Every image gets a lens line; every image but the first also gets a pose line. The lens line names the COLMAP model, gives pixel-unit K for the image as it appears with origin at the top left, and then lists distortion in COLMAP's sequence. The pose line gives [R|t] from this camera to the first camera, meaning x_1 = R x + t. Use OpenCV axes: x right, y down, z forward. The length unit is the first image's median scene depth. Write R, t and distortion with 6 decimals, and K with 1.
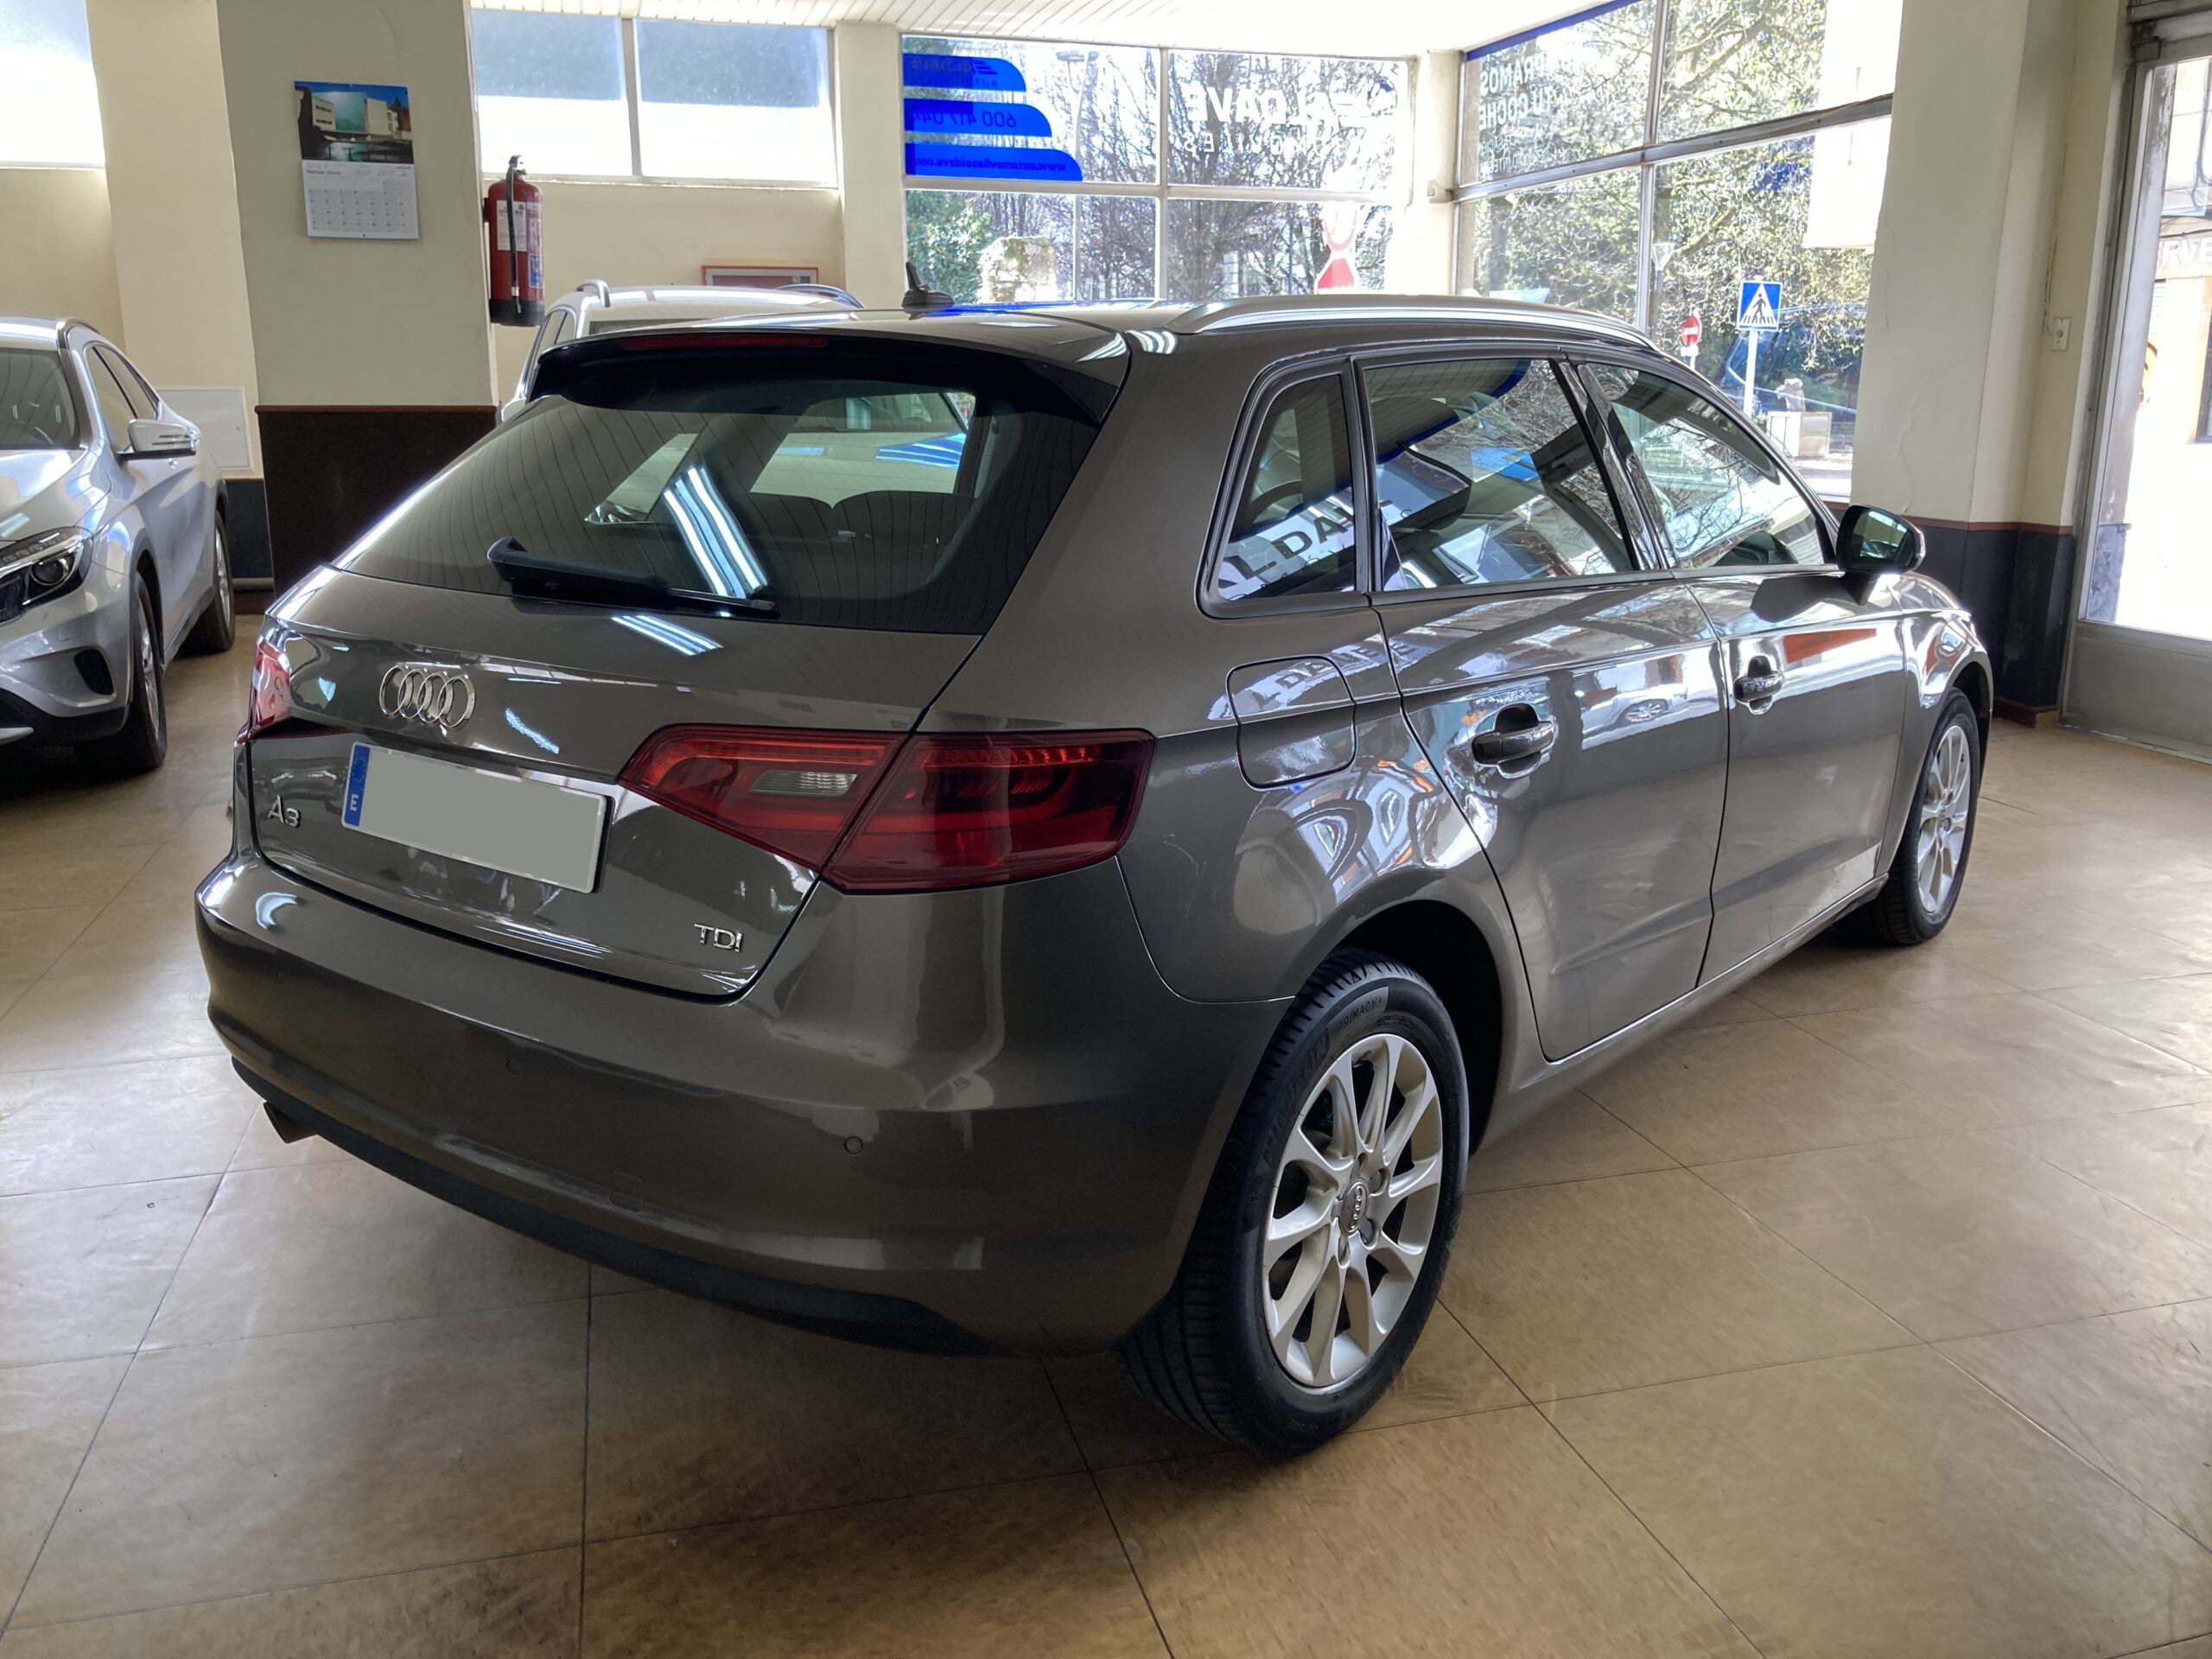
lens RADIAL K [[1830.0, 0, 1113.1], [0, 1830.0, 829.3], [0, 0, 1]] dist [0.009160, 0.012003]
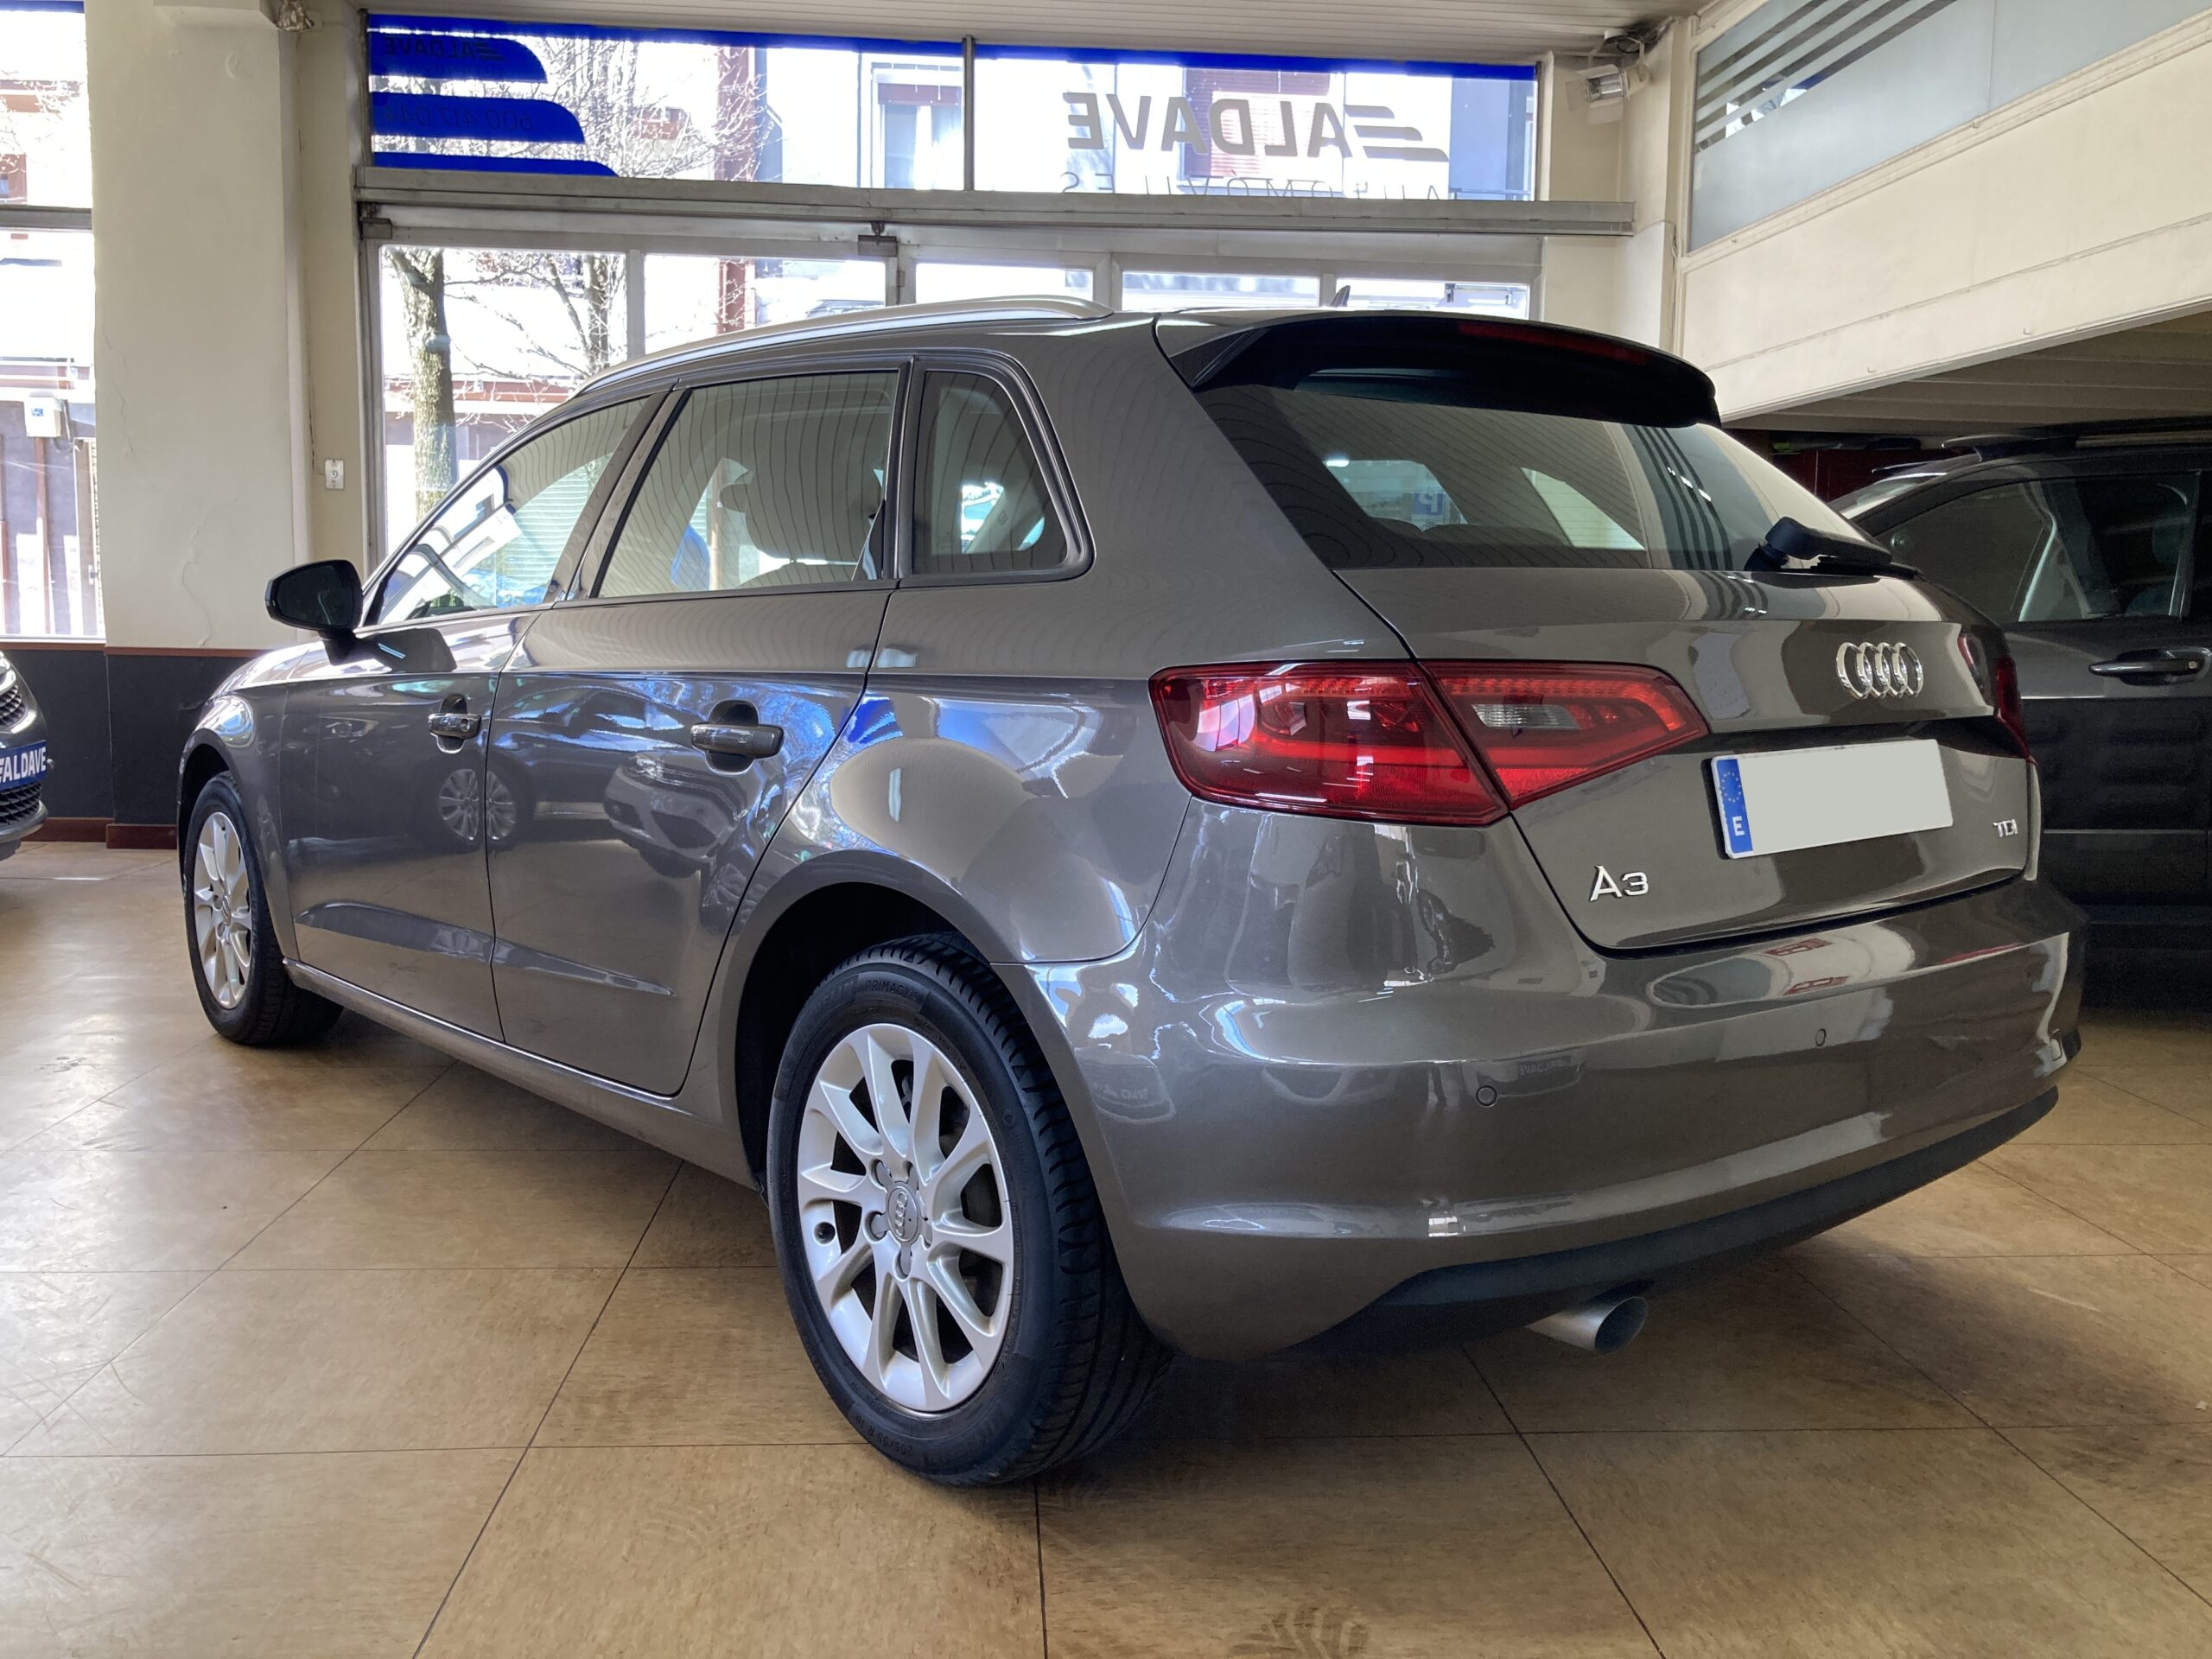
lens RADIAL K [[1830.0, 0, 1101.4], [0, 1830.0, 831.1], [0, 0, 1]] dist [0.009160, 0.012003]
pose [[0.185505, -0.120106, 0.975276, -0.436423], [0.223800, 0.971582, 0.077082, -0.048278], [-0.956818, 0.203968, 0.207113, 0.374622]]
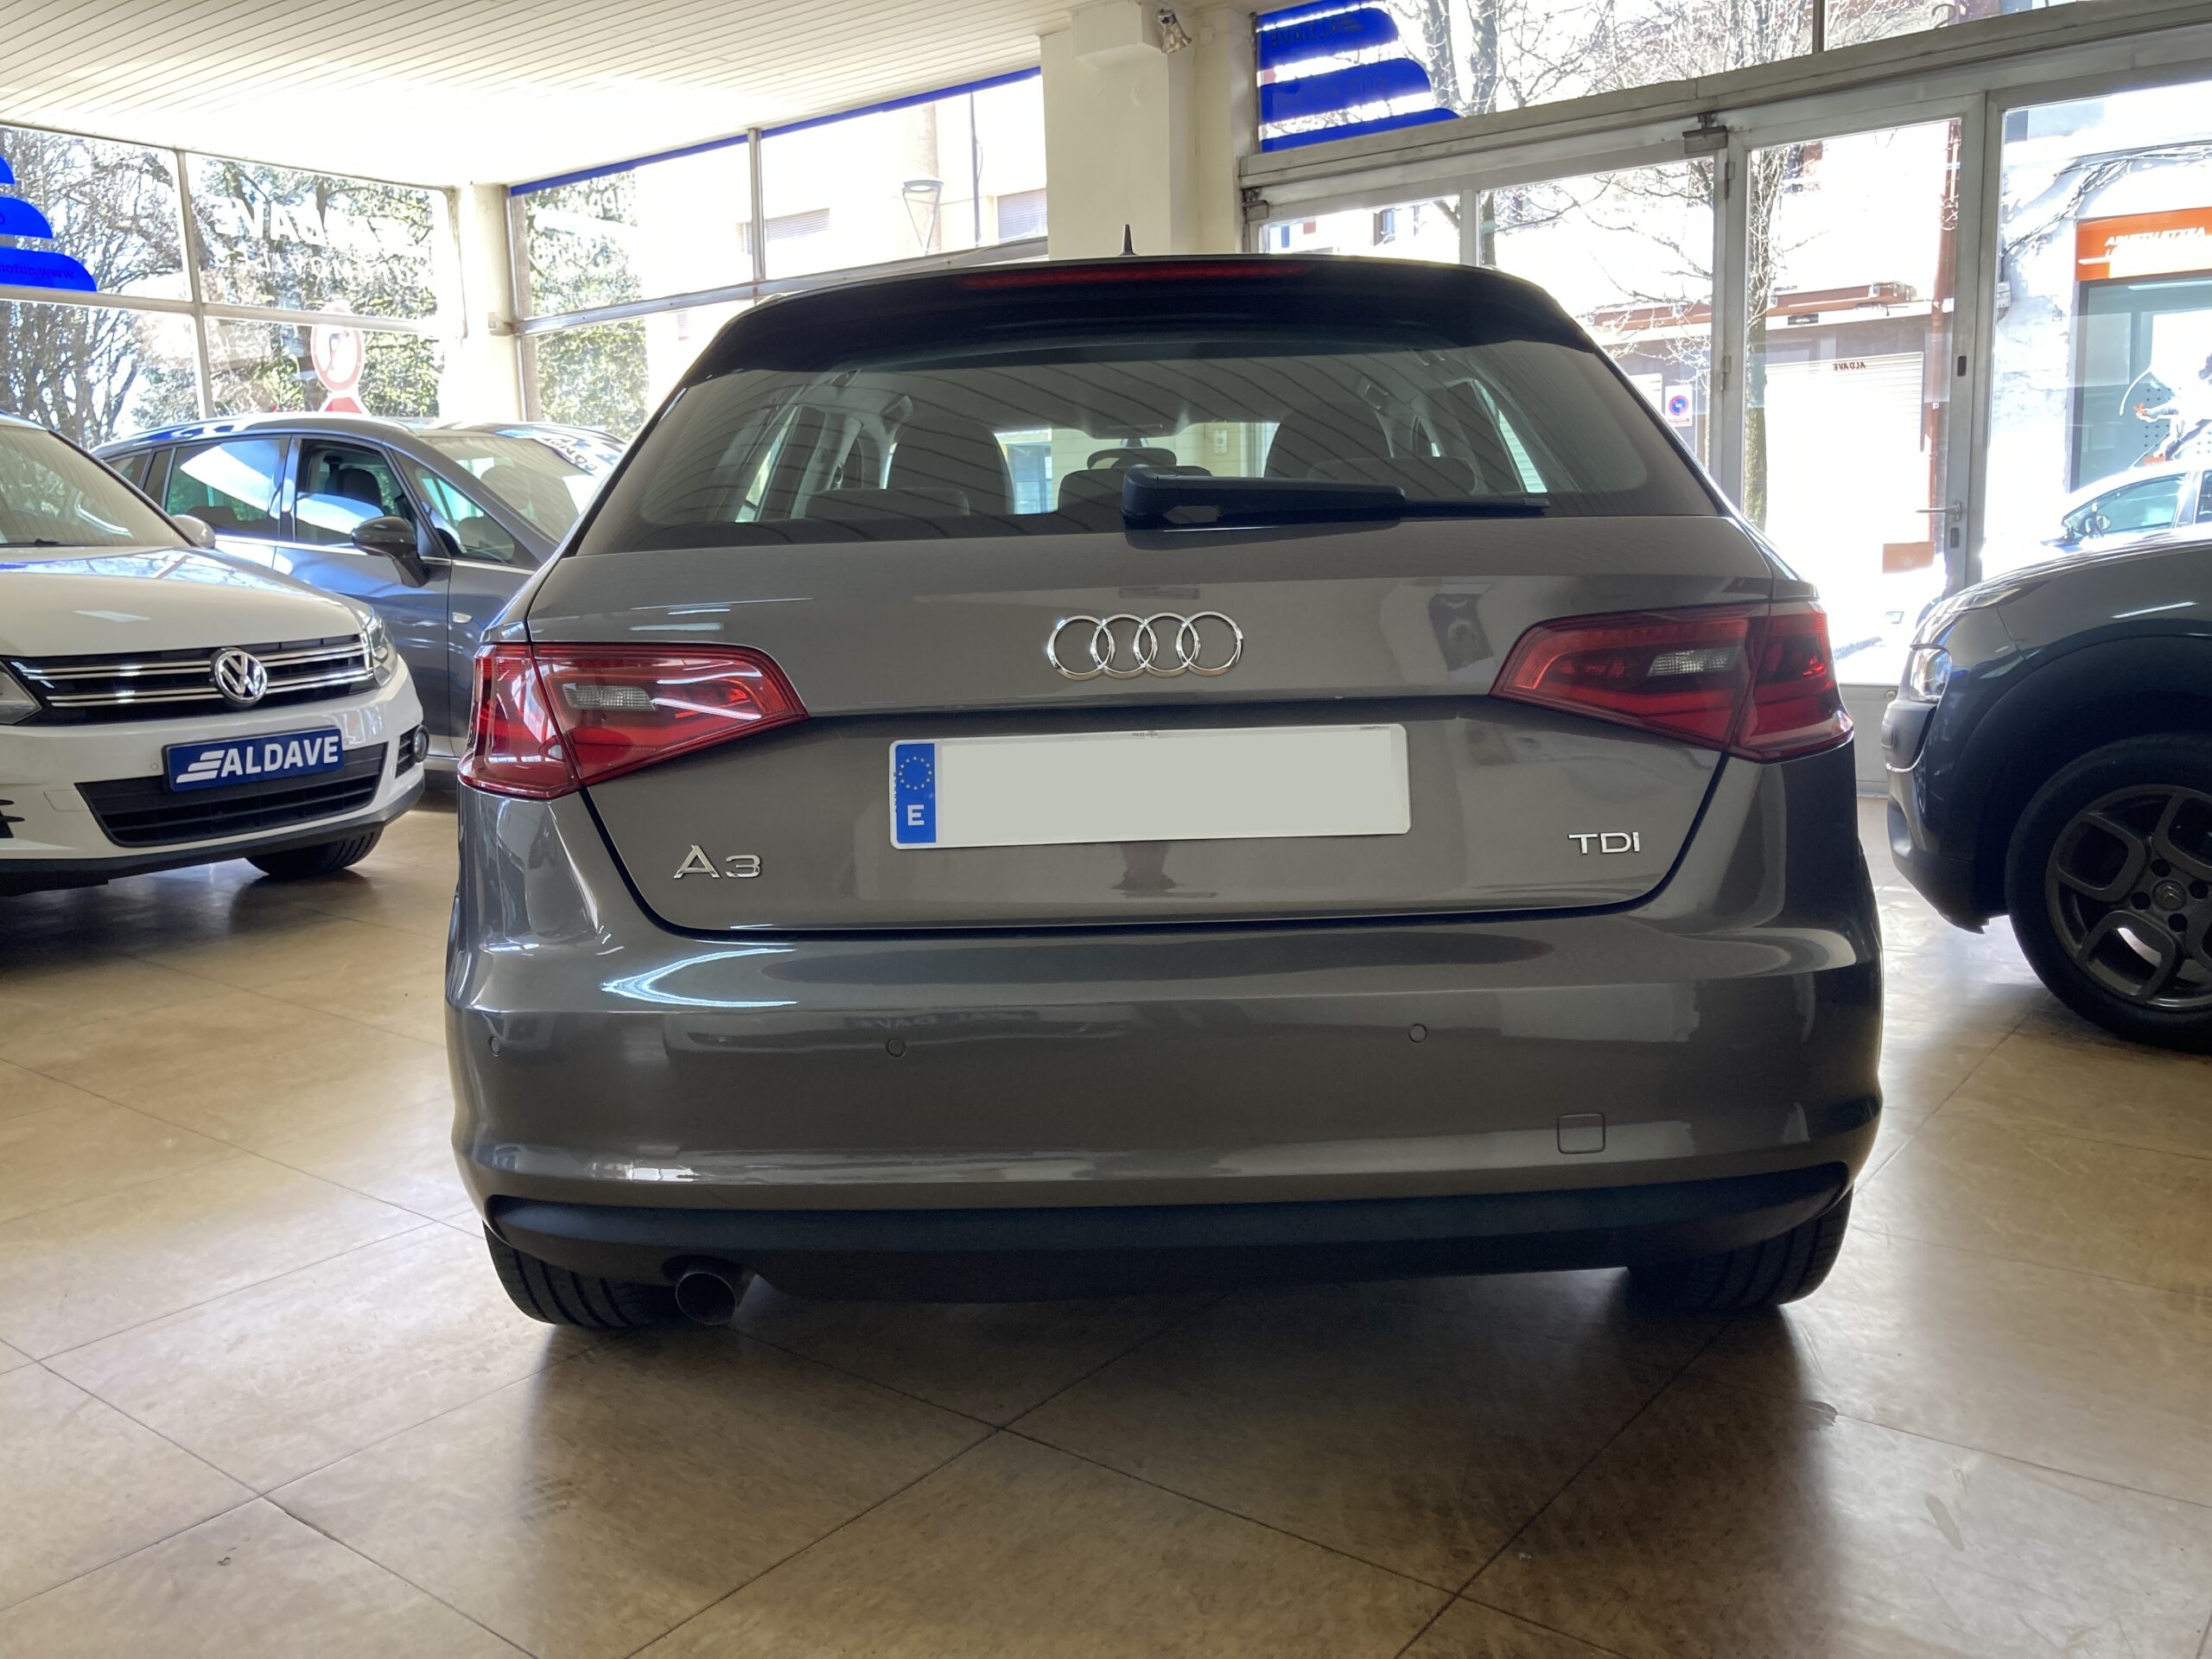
lens RADIAL K [[1830.0, 0, 1086.2], [0, 1830.0, 822.3], [0, 0, 1]] dist [0.009160, 0.012003]
pose [[0.798499, -0.121239, 0.589661, -0.276977], [0.178989, 0.983027, -0.040262, 0.011244], [-0.574771, 0.137692, 0.806647, 0.110449]]
